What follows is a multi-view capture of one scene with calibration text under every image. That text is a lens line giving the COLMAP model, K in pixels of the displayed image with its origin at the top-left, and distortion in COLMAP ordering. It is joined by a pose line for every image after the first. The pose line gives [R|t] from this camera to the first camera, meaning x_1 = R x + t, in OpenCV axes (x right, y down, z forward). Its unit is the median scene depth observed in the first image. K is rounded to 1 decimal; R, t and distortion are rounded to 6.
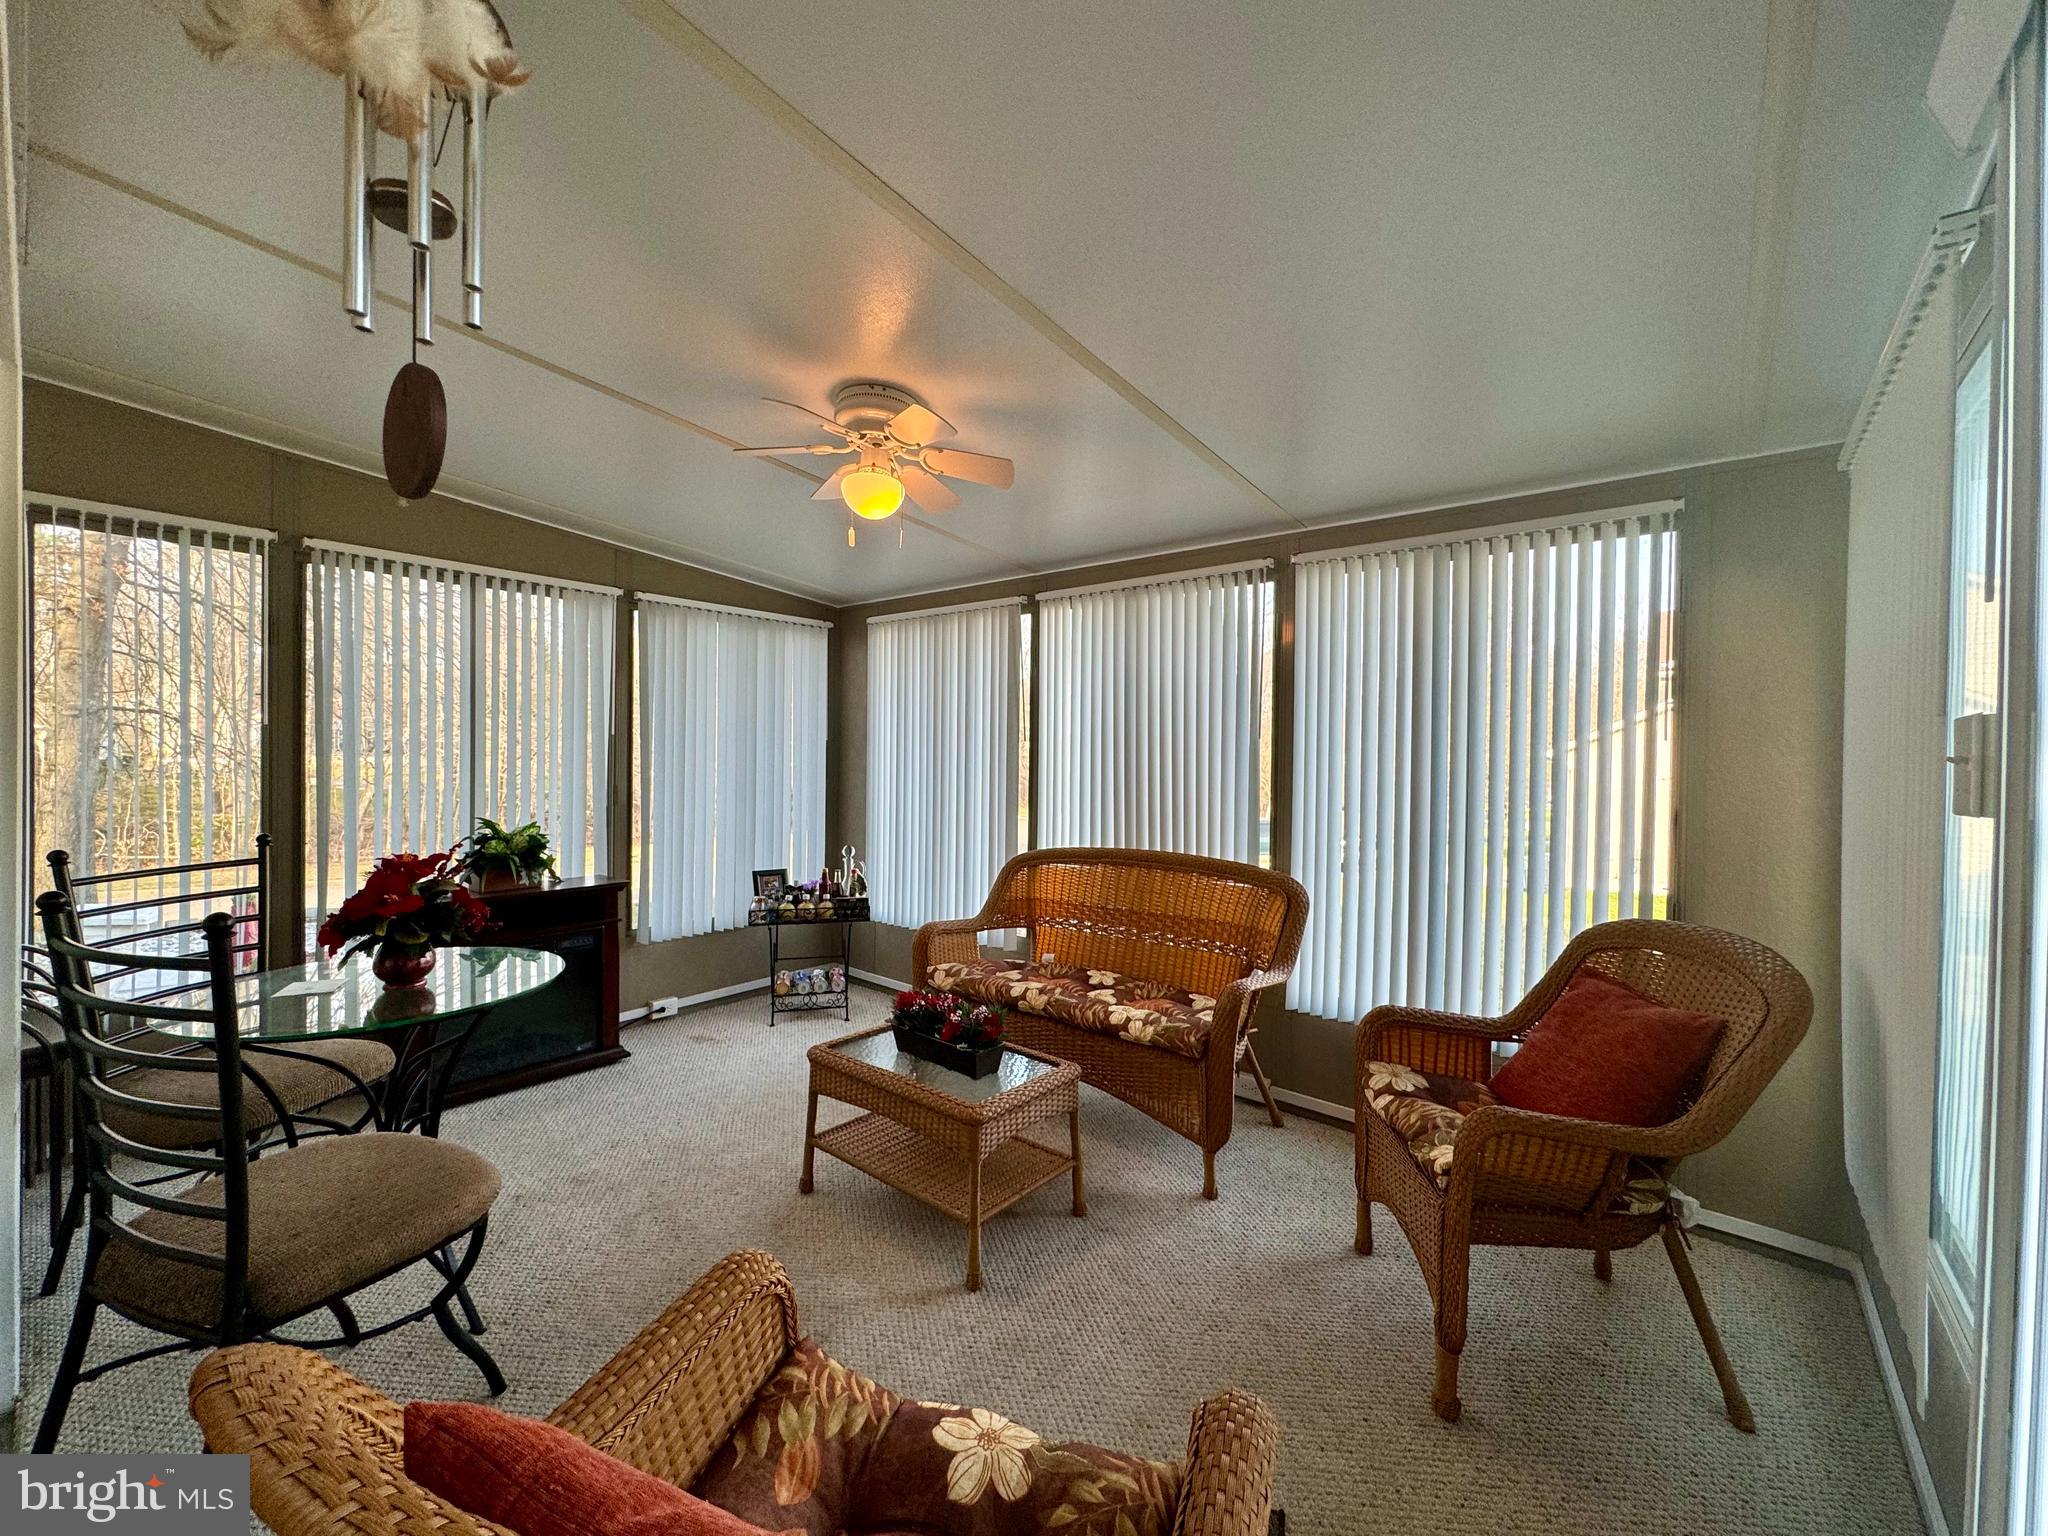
lens RADIAL K [[818.6, 0, 1024.0], [0, 818.6, 768.0], [0, 0, 1]] dist [0.000503, 0.000060]
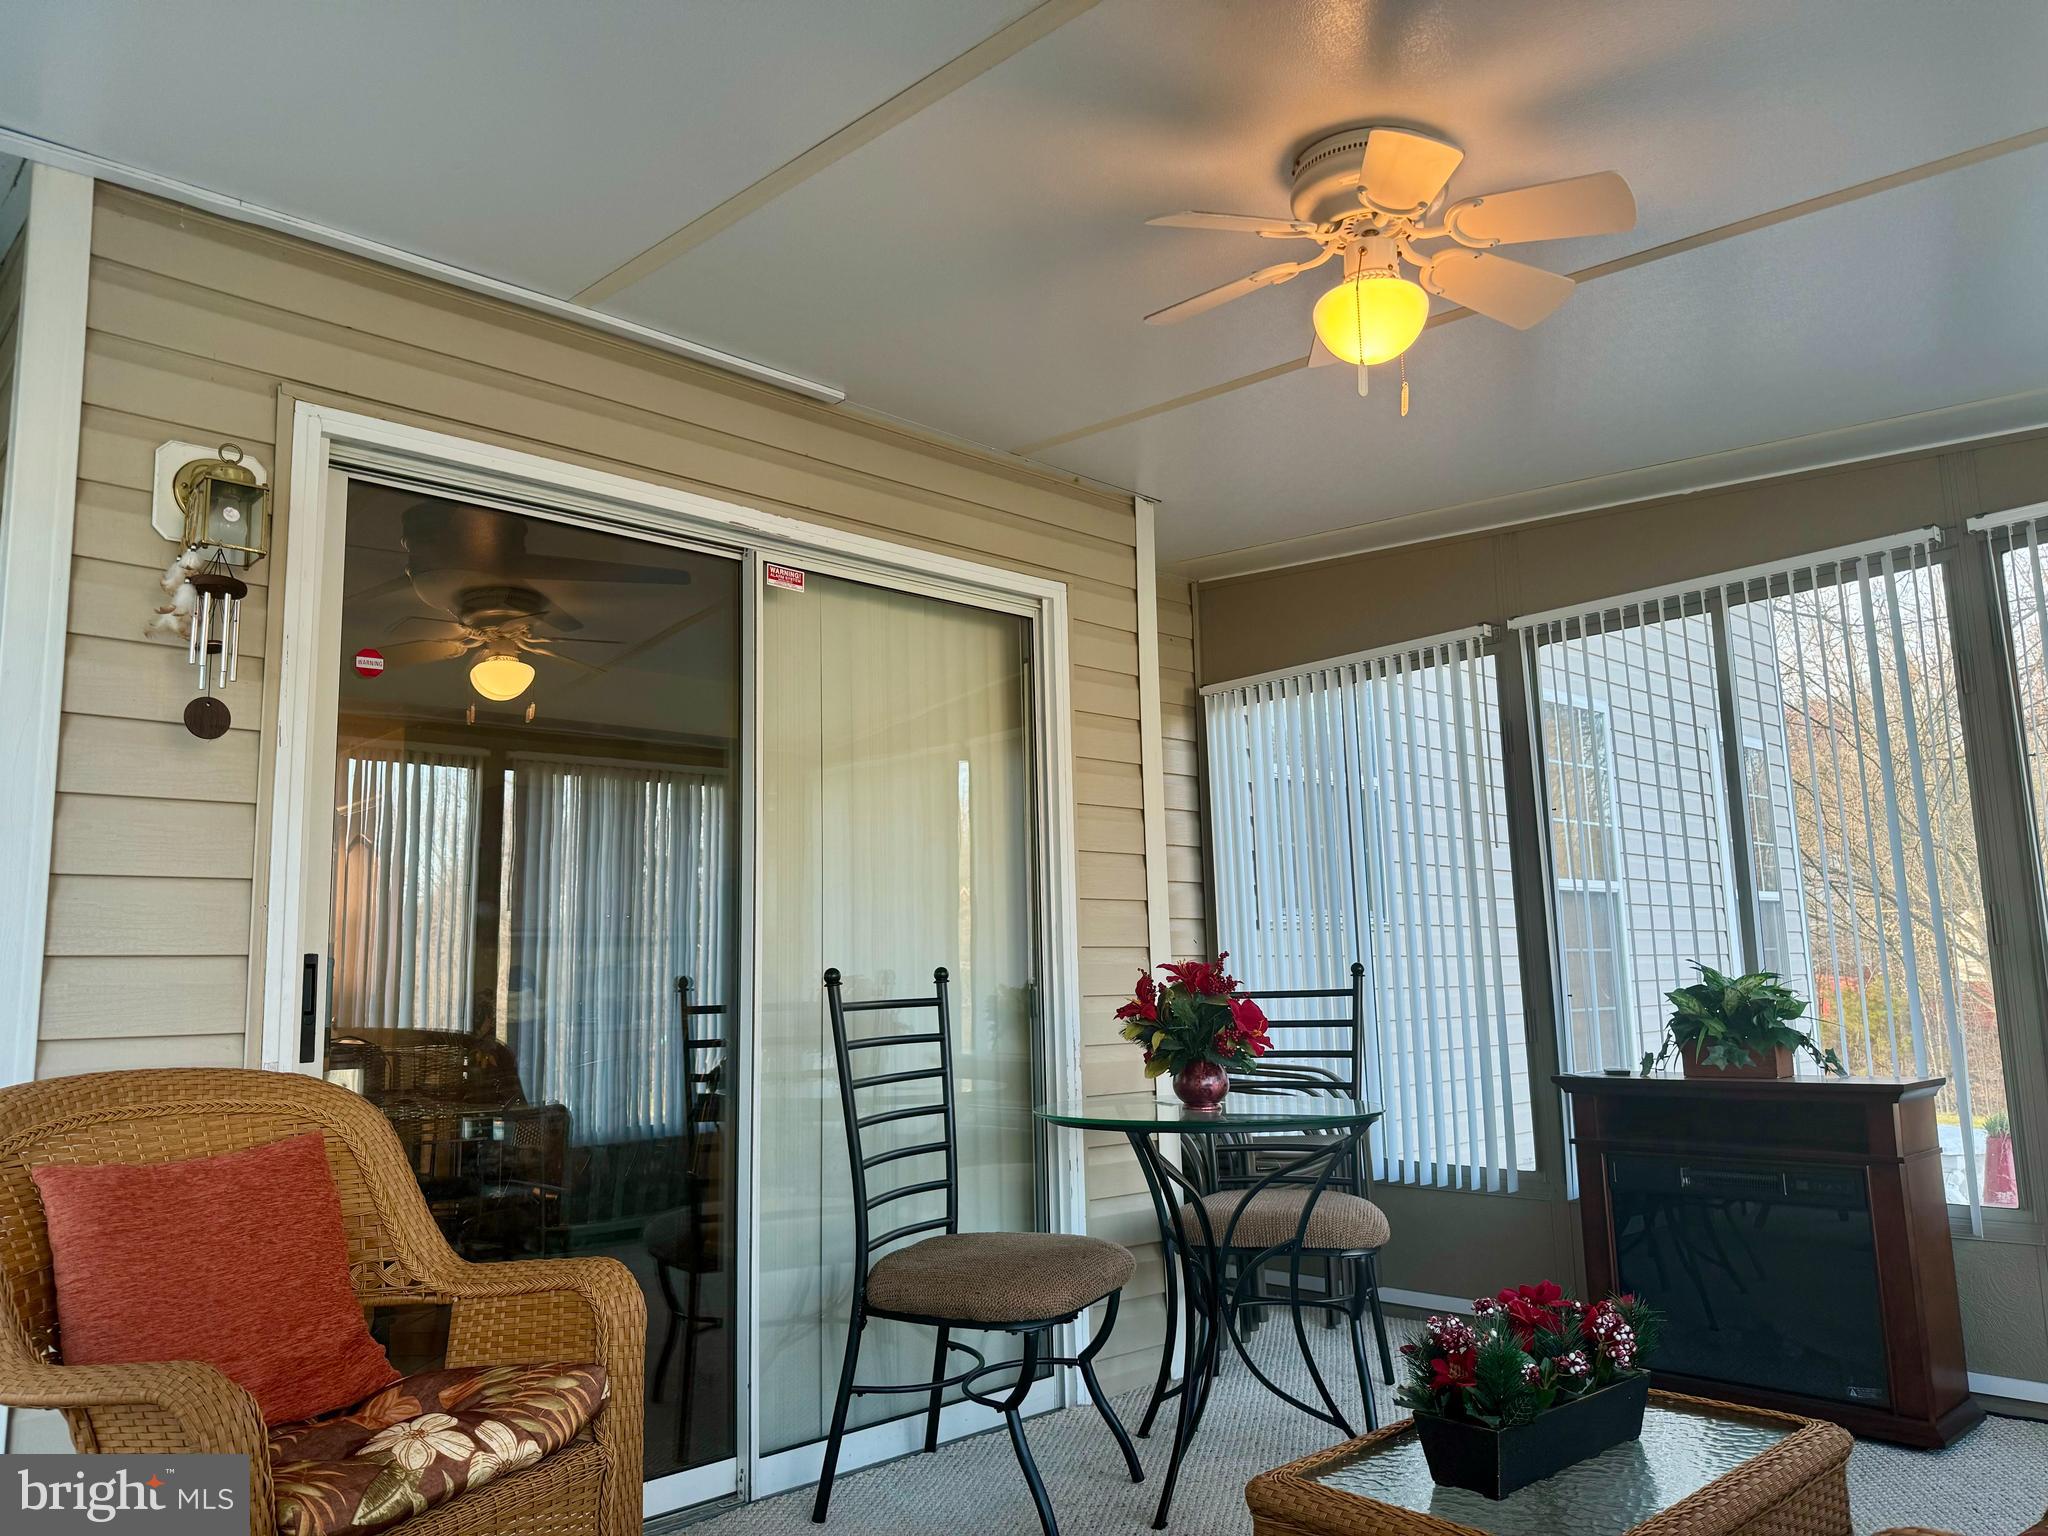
lens RADIAL K [[1430.0, 0, 1024.0], [0, 1430.0, 768.0], [0, 0, 1]] dist [0.024074, -0.000648]
pose [[-0.137624, -0.159032, -0.977634, 0.511741], [0.009545, 0.986767, -0.161862, 0.082354], [0.990439, -0.031607, -0.134285, 0.594510]]
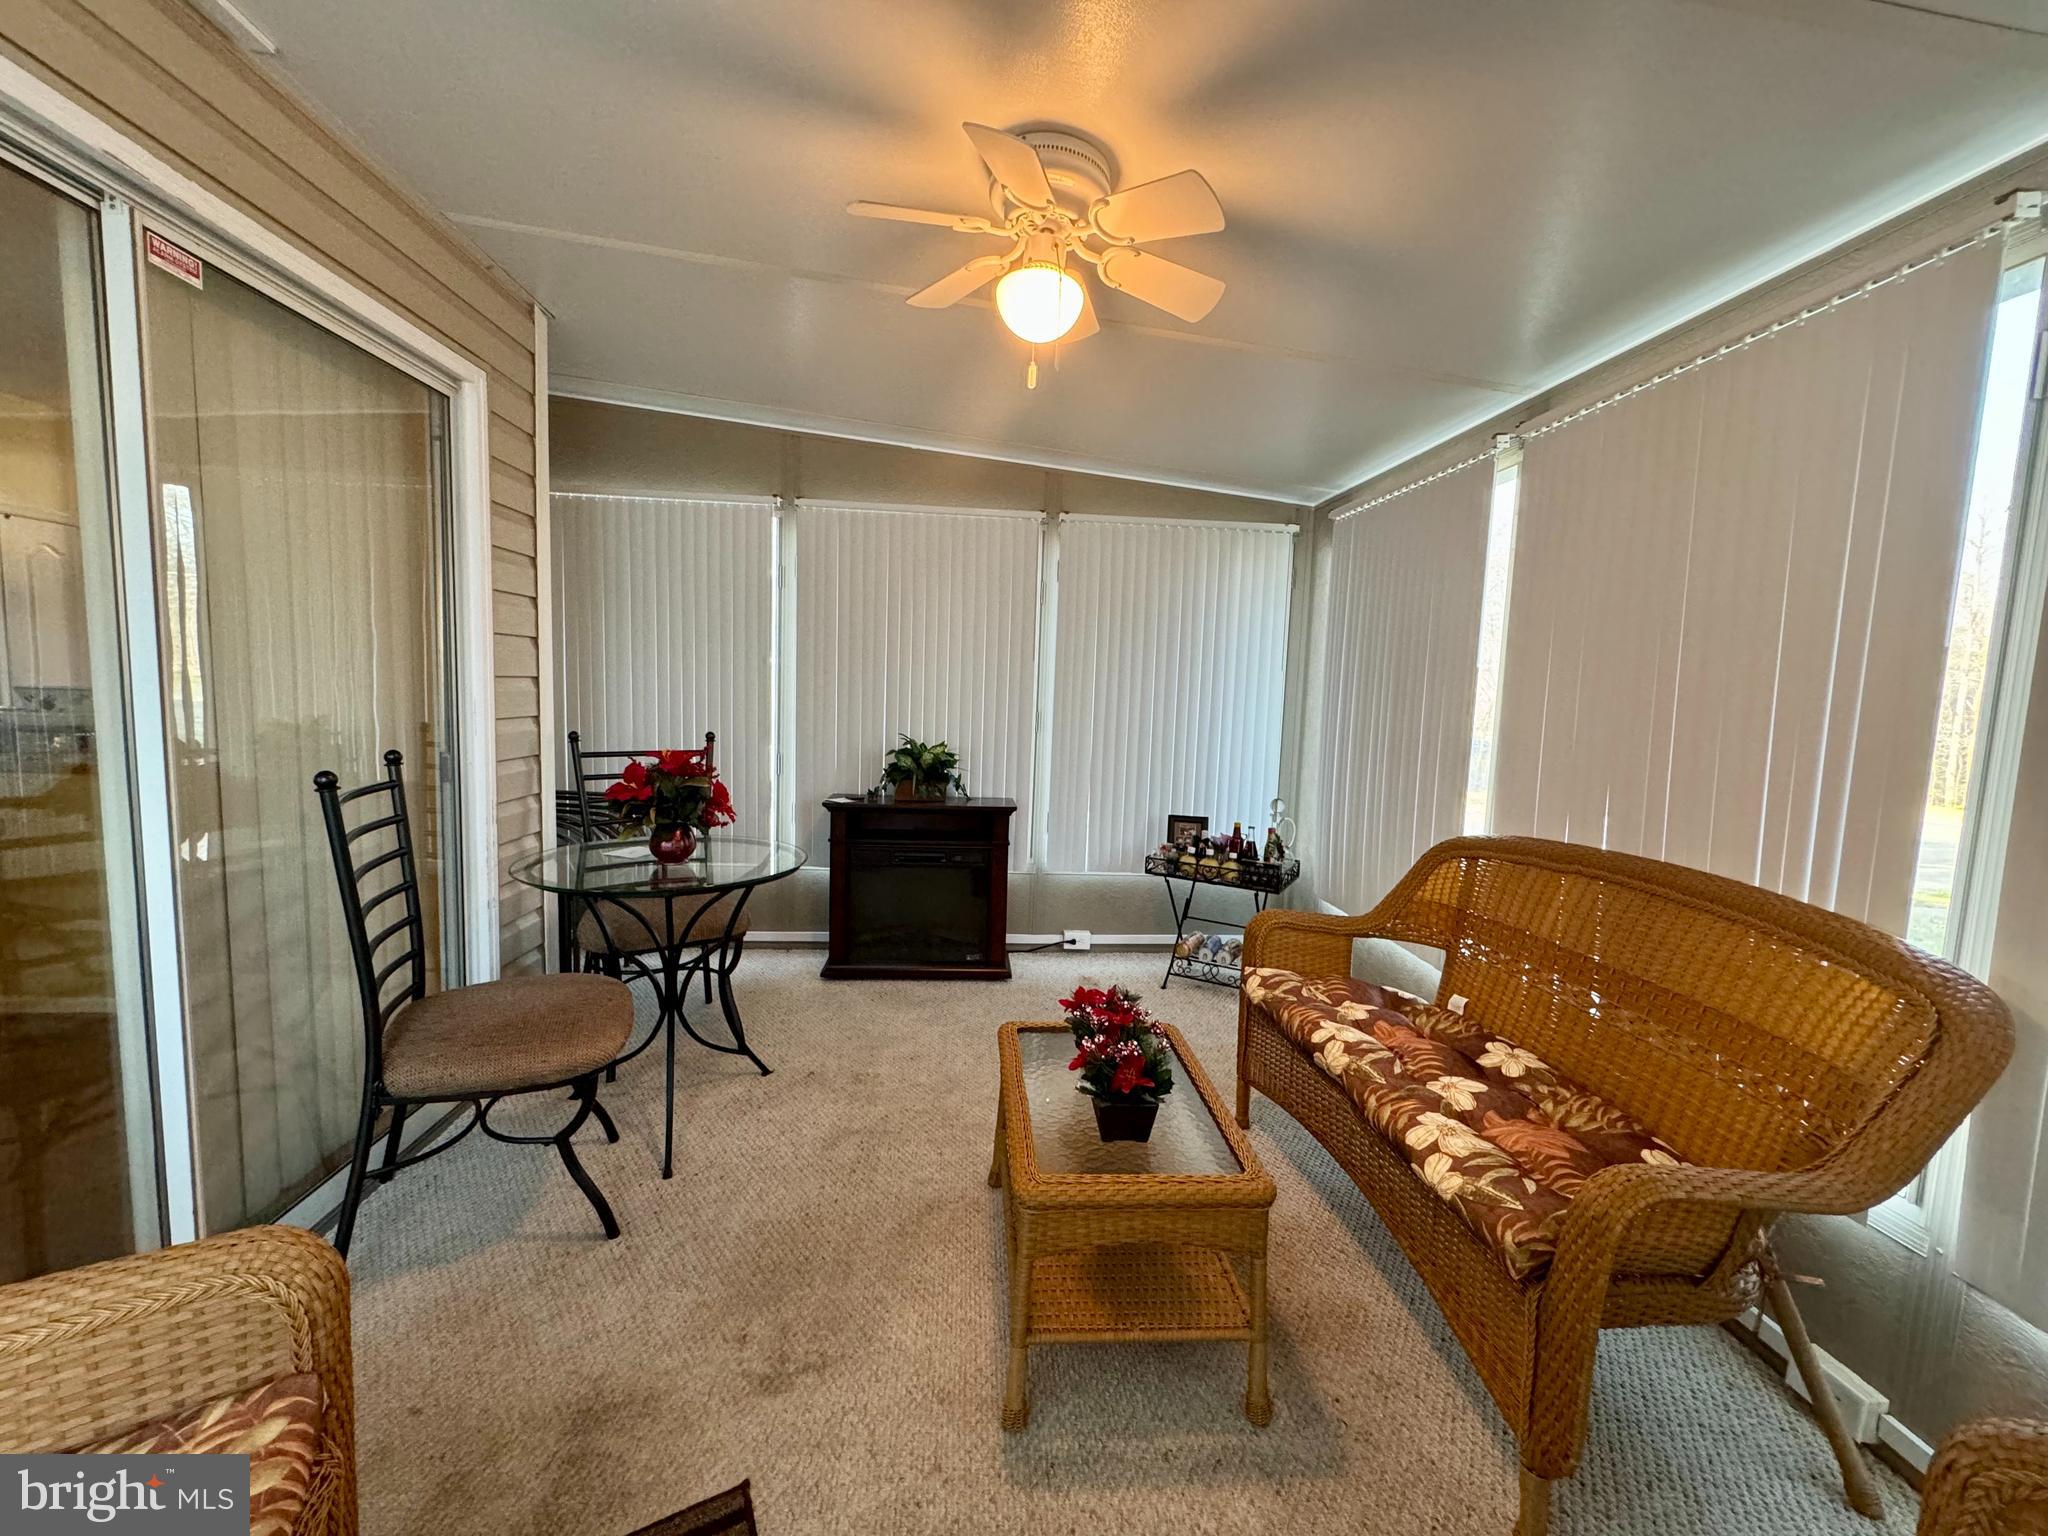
lens RADIAL K [[818.6, 0, 1024.0], [0, 818.6, 768.0], [0, 0, 1]] dist [0.000503, 0.000060]
pose [[0.695563, 0.082966, -0.713658, 0.244789], [-0.036330, 0.996101, 0.080392, 0.010519], [0.717546, -0.029990, 0.695866, 0.327483]]
